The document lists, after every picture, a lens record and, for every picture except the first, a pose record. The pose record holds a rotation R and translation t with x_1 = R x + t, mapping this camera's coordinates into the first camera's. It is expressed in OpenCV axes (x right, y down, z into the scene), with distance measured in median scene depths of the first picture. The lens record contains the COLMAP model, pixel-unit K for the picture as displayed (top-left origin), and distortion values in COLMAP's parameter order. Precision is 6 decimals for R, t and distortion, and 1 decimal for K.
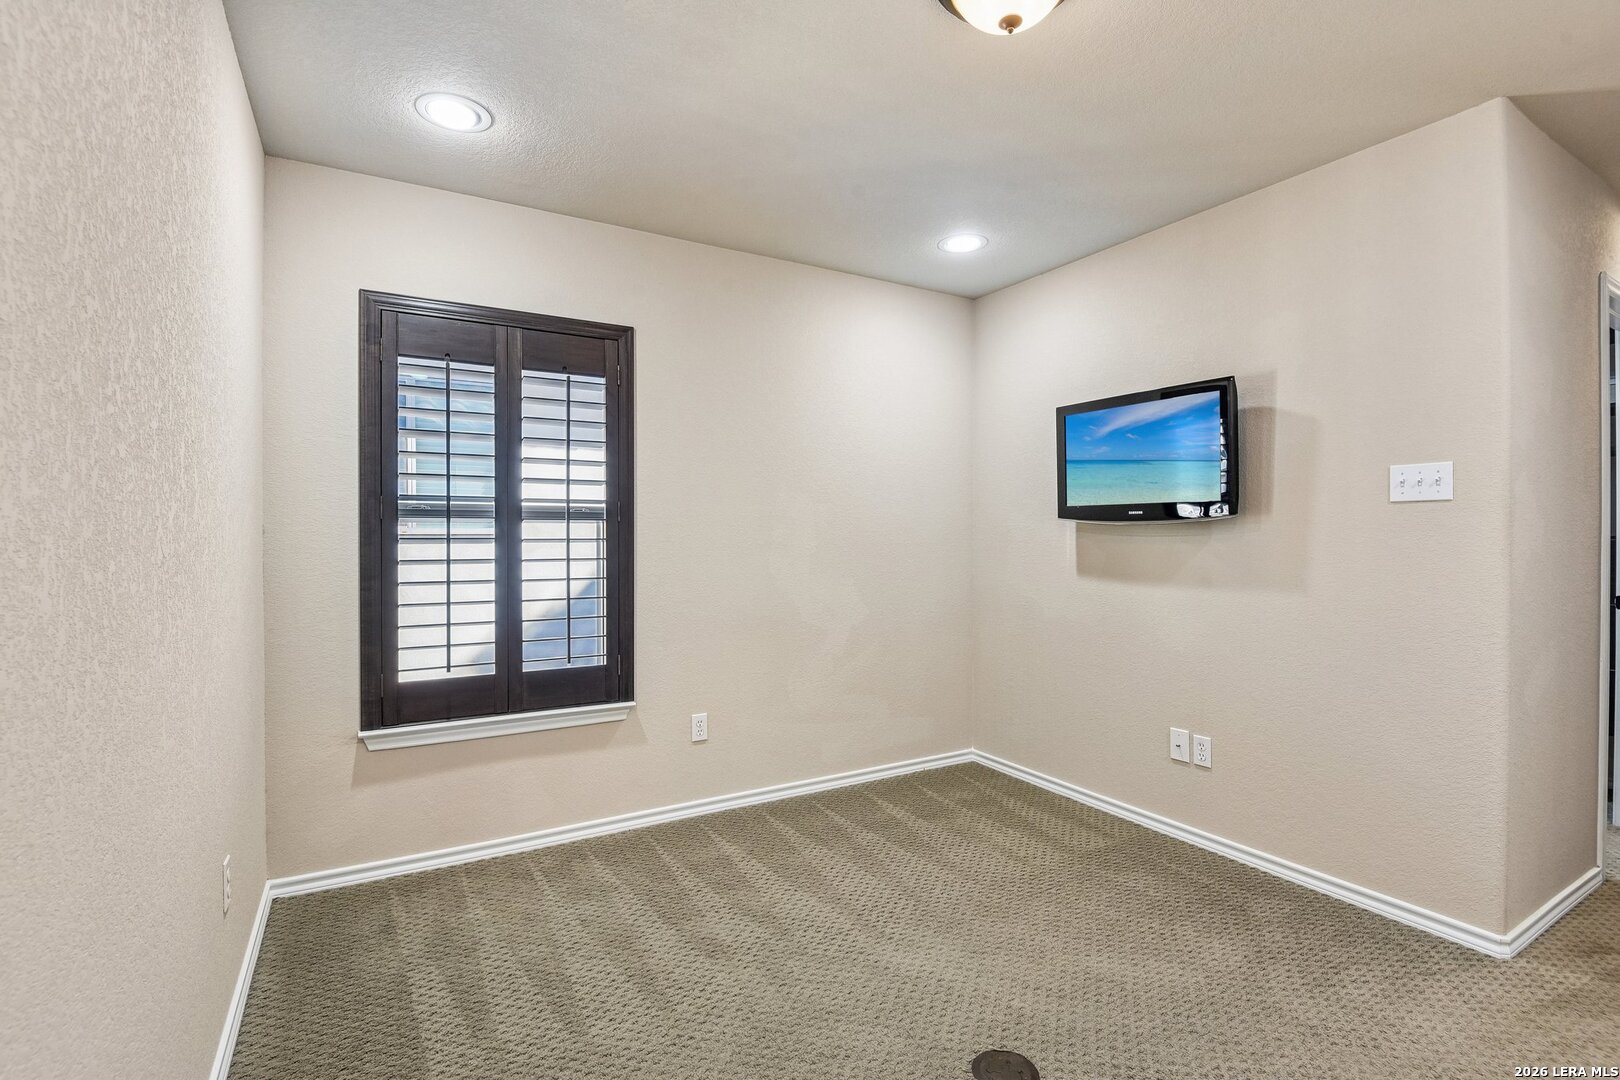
lens RADIAL K [[762.9, 0, 801.4], [0, 762.9, 540.1], [0, 0, 1]] dist [0.002991, 0.000345]
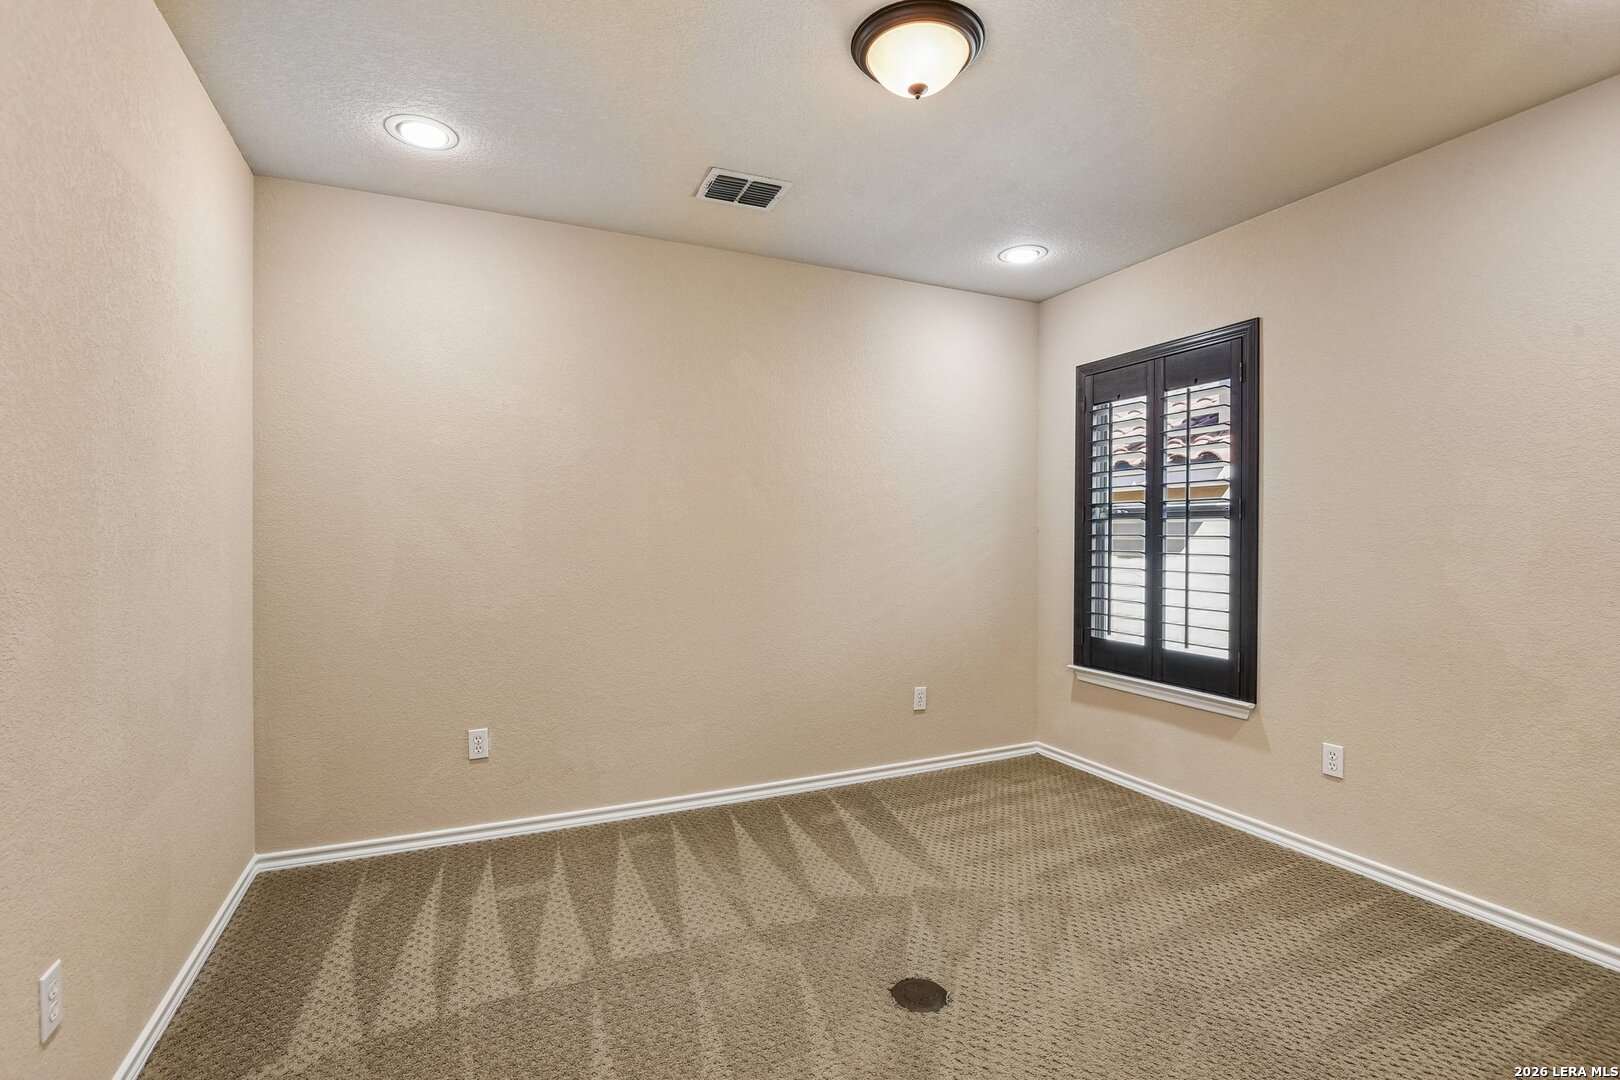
lens RADIAL K [[747.9, 0, 803.9], [0, 747.9, 538.7], [0, 0, 1]] dist [-0.014536, -0.001481]
pose [[-0.096426, 0.000288, -0.995340, 0.839243], [-0.019475, 0.999808, 0.002176, 0.011629], [0.995150, 0.019594, -0.096402, 0.561015]]
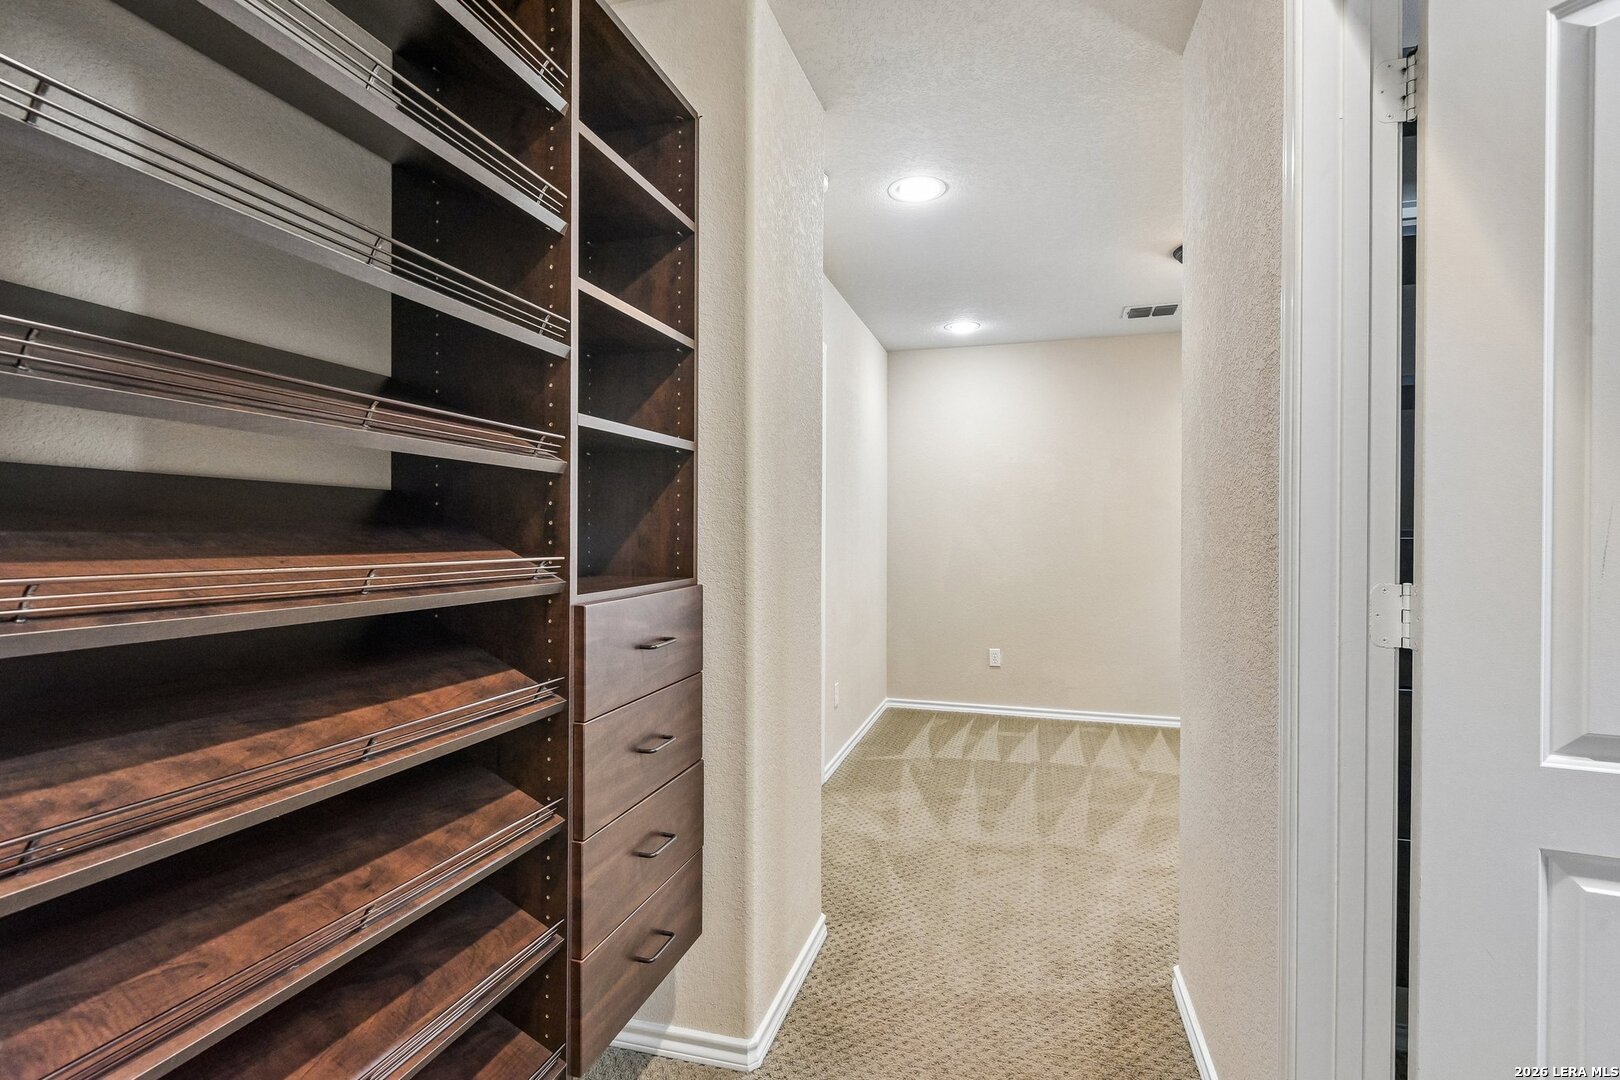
lens RADIAL K [[776.7, 0, 804.4], [0, 776.7, 539.1], [0, 0, 1]] dist [-0.010119, -0.008200]
pose [[-0.723113, -0.002749, -0.690724, 1.439588], [-0.018640, 0.999706, 0.015534, 0.007100], [0.690478, 0.024108, -0.722951, 1.019964]]
